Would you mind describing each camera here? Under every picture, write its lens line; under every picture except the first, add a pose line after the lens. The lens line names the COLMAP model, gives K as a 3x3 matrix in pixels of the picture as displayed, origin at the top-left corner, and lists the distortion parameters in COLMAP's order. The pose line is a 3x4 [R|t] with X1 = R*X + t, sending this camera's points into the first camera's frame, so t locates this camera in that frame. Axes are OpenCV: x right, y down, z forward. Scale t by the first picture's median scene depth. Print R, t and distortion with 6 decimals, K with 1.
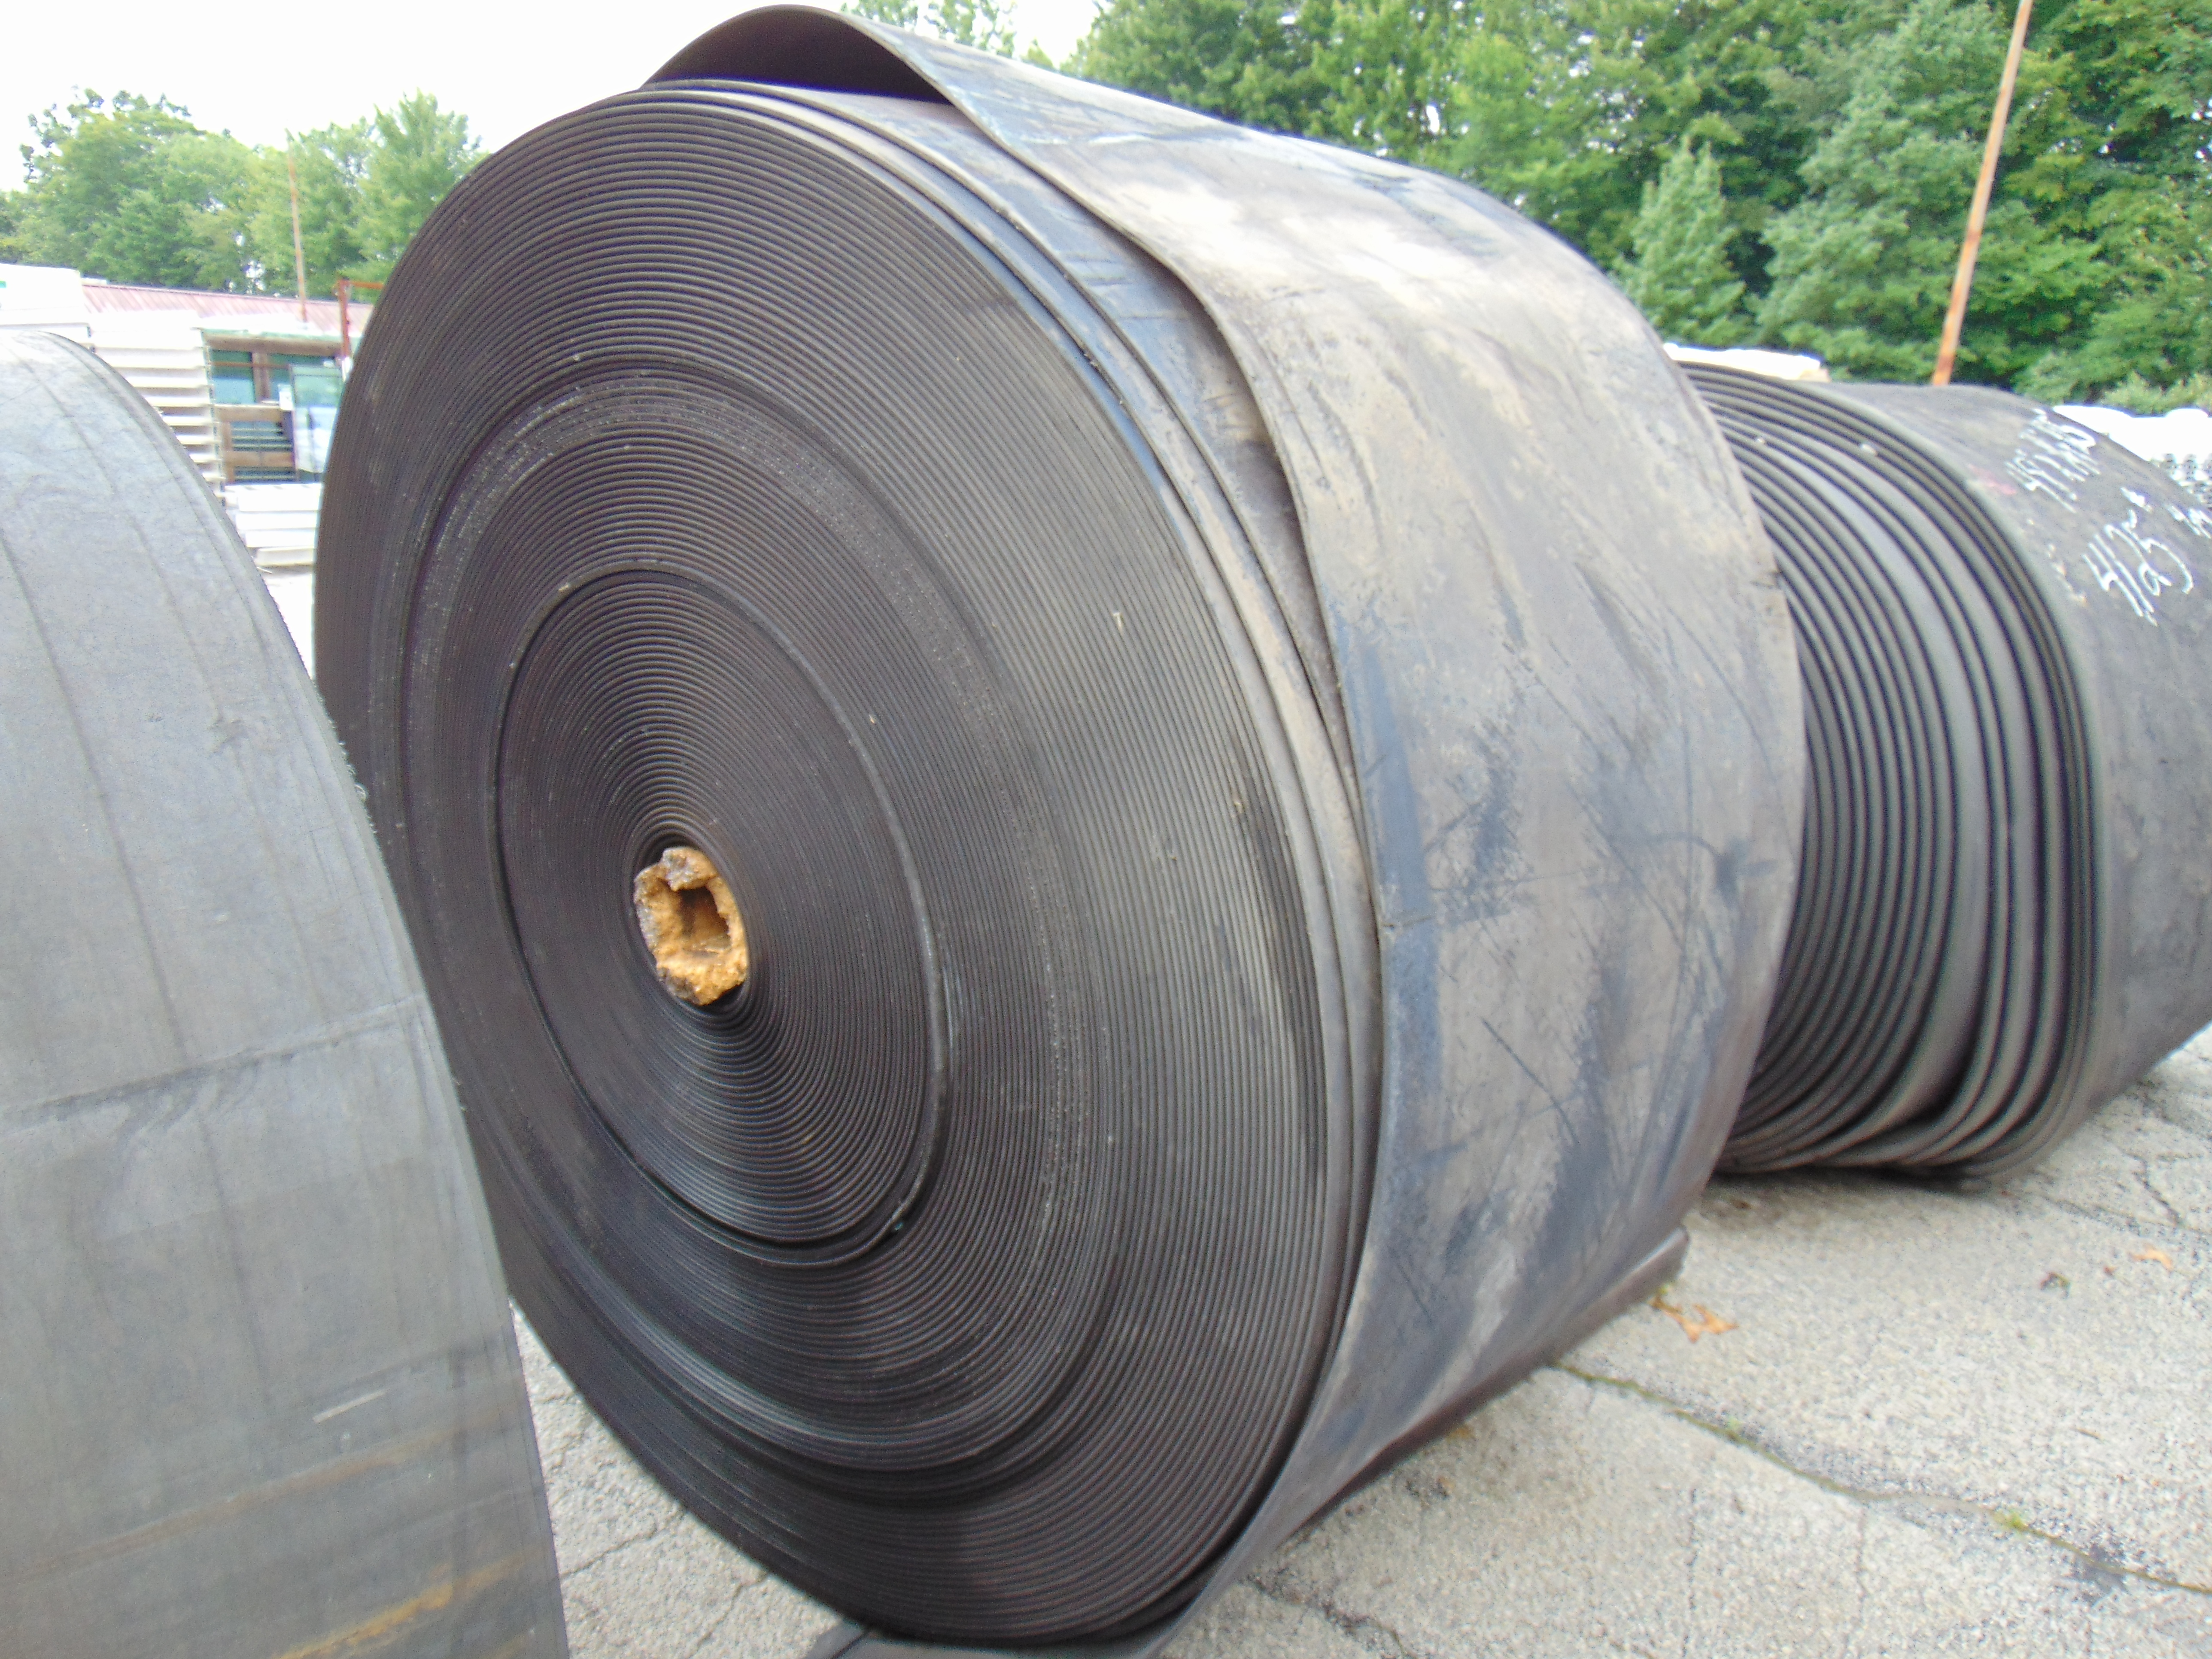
lens RADIAL K [[1607.9, 0, 1106.0], [0, 1607.9, 829.5], [0, 0, 1]] dist [-0.029639, 0.072525]
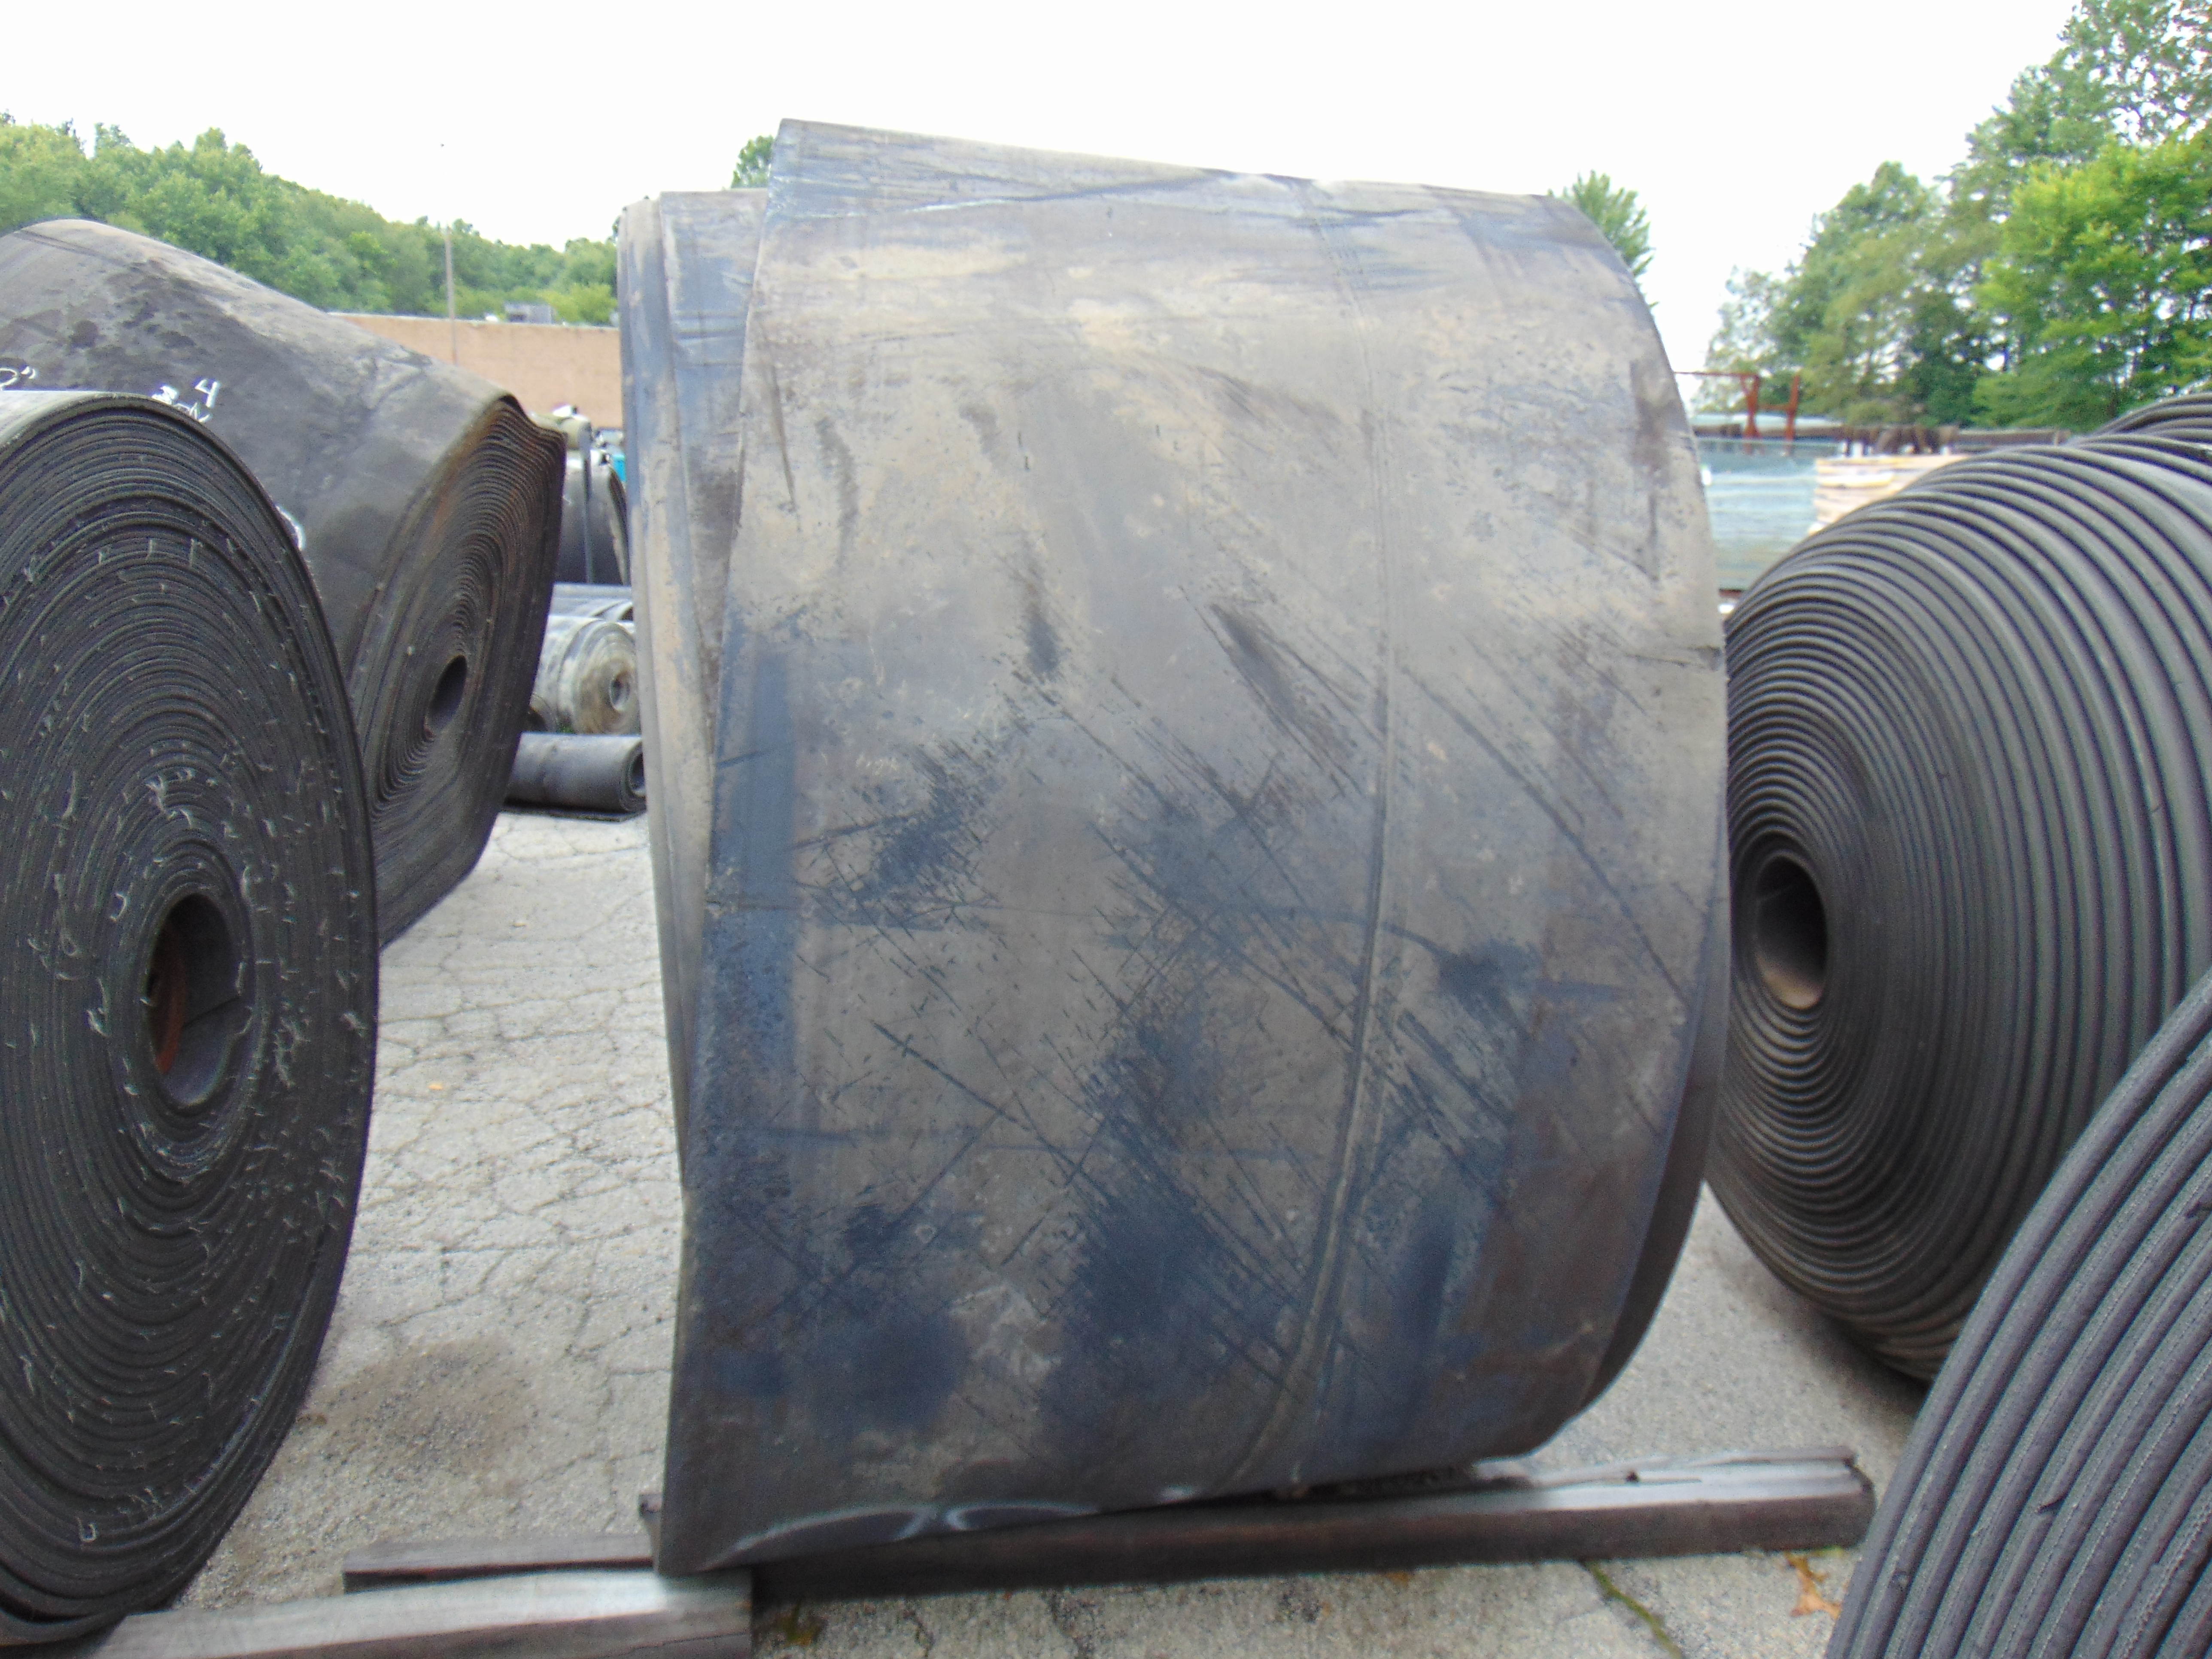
lens RADIAL K [[1607.9, 0, 1106.0], [0, 1607.9, 829.5], [0, 0, 1]] dist [-0.029639, 0.072525]
pose [[0.803319, 0.137373, -0.579489, 0.932513], [-0.159023, 0.987182, 0.013573, -0.043130], [0.573926, 0.081249, 0.814867, 0.225971]]
